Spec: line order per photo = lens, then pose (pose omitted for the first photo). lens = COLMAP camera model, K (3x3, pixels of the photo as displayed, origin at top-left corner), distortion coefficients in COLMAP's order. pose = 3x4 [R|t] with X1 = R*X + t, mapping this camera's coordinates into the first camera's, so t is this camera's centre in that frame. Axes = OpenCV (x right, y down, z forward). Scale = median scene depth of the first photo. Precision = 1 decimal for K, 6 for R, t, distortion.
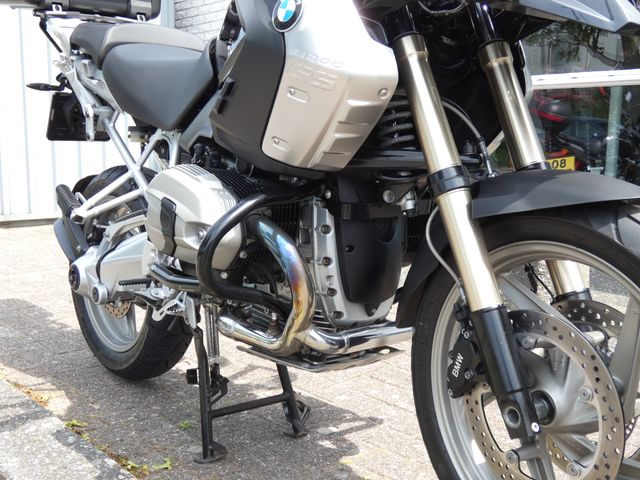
lens RADIAL K [[818.3, 0, 320.0], [0, 818.3, 240.0], [0, 0, 1]] dist [0.018870, 0.000247]
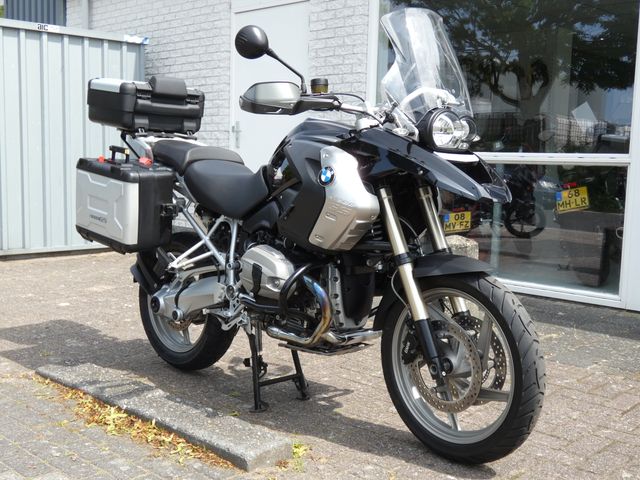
lens RADIAL K [[818.3, 0, 320.0], [0, 818.3, 240.0], [0, 0, 1]] dist [0.018870, 0.000247]
pose [[0.994047, 0.004430, 0.108858, -0.250852], [-0.001453, 0.999623, -0.027414, -0.055520], [-0.108939, 0.027092, 0.993679, -0.940310]]
